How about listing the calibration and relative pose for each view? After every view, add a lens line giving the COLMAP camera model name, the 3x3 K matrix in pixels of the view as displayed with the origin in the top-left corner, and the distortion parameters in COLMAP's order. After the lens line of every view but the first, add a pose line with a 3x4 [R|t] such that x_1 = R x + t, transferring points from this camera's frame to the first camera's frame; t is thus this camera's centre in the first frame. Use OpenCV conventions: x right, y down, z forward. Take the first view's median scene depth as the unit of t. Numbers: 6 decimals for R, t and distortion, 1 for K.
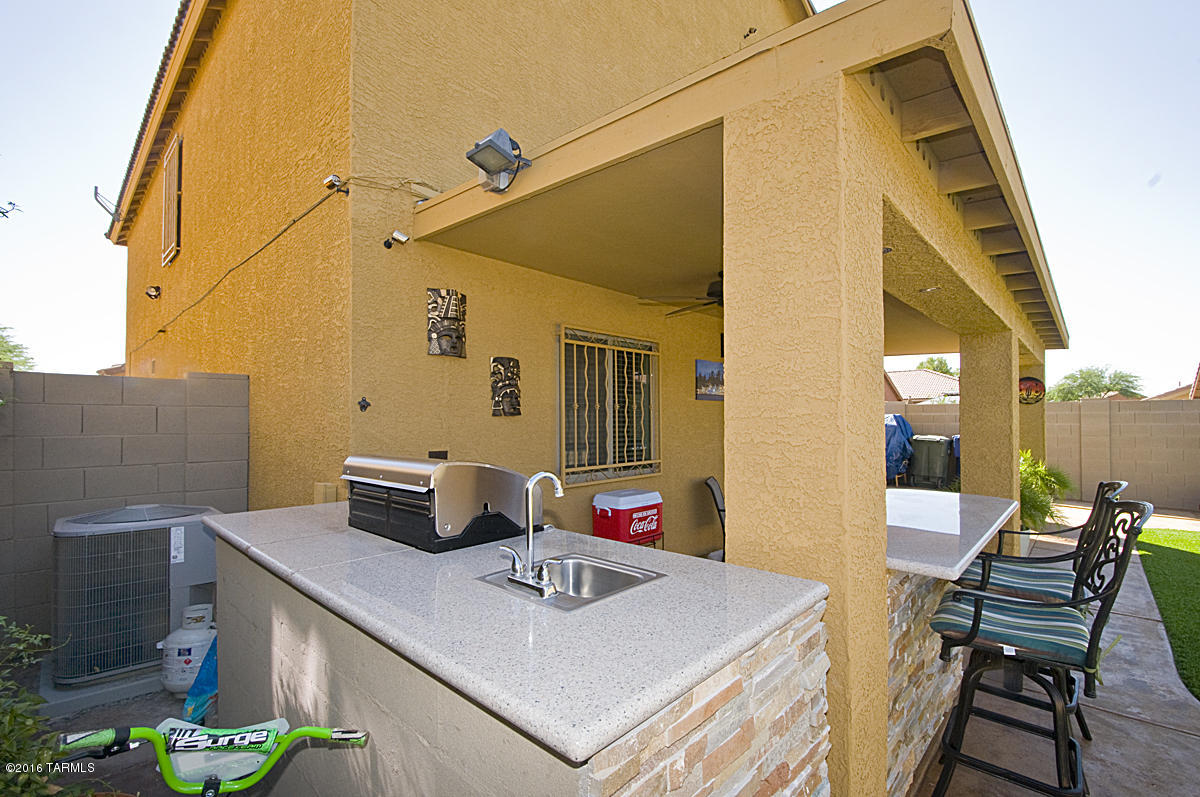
lens RADIAL K [[524.4, 0, 594.8], [0, 524.4, 414.0], [0, 0, 1]] dist [0.000080, -0.014824]
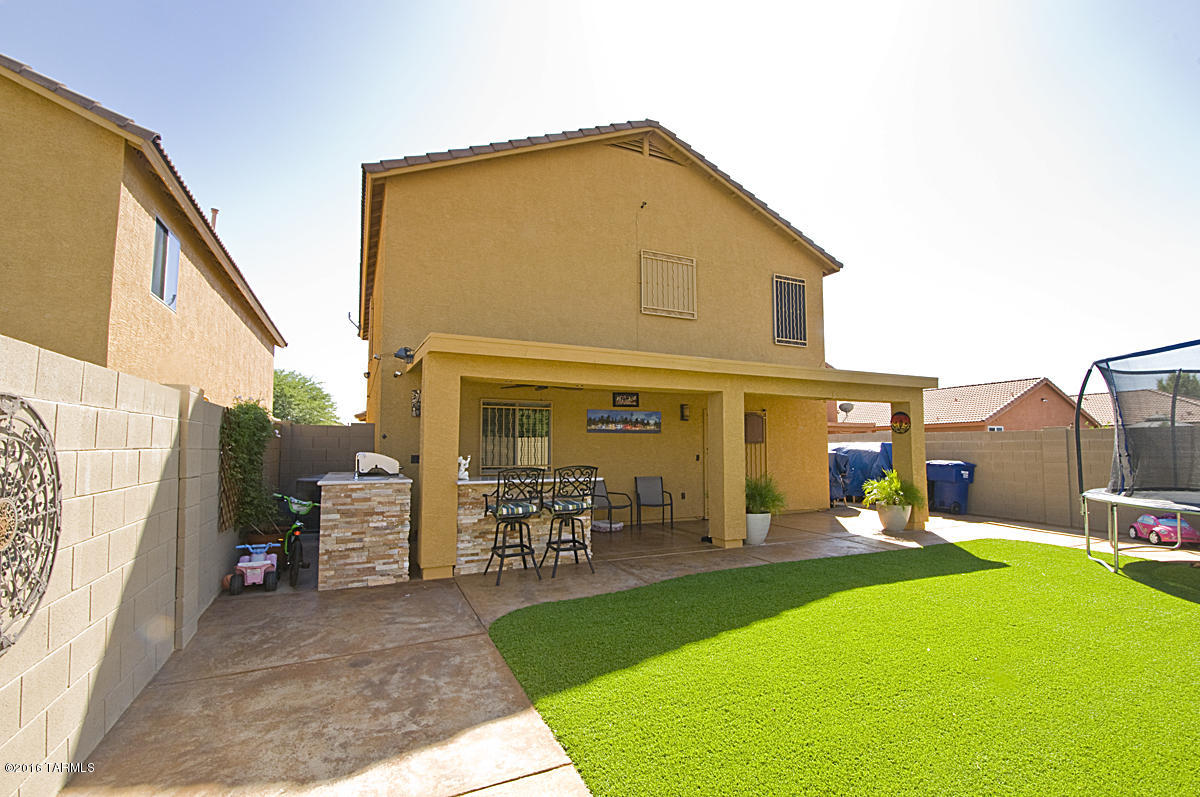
lens RADIAL K [[524.4, 0, 594.8], [0, 524.4, 414.0], [0, 0, 1]] dist [0.000080, -0.014824]
pose [[0.928380, -0.018304, -0.371181, 0.845589], [-0.002381, 0.998473, -0.055192, 0.007130], [0.371624, 0.052123, 0.926919, -0.596457]]
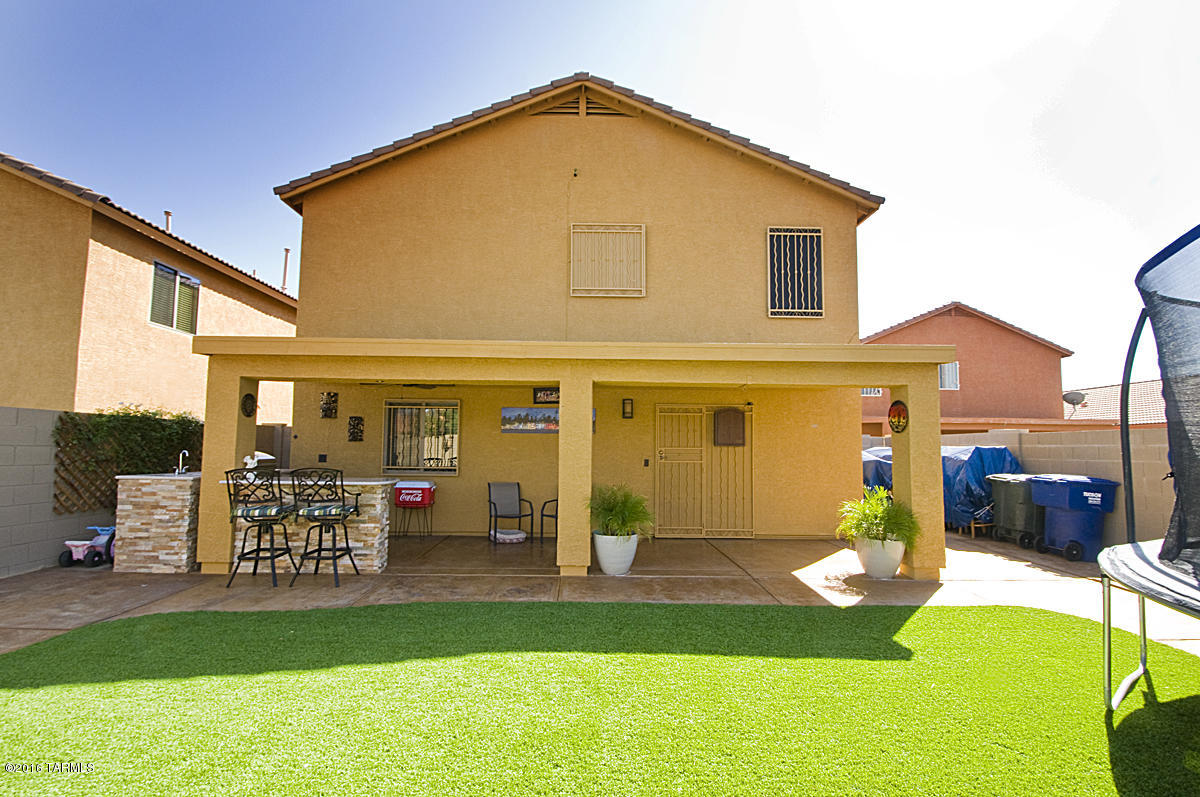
lens RADIAL K [[524.4, 0, 594.8], [0, 524.4, 414.0], [0, 0, 1]] dist [0.000080, -0.014824]
pose [[0.695054, -0.034200, -0.718144, 1.504361], [-0.008816, 0.998387, -0.056079, 0.002692], [0.718903, 0.045310, 0.693632, 0.092533]]
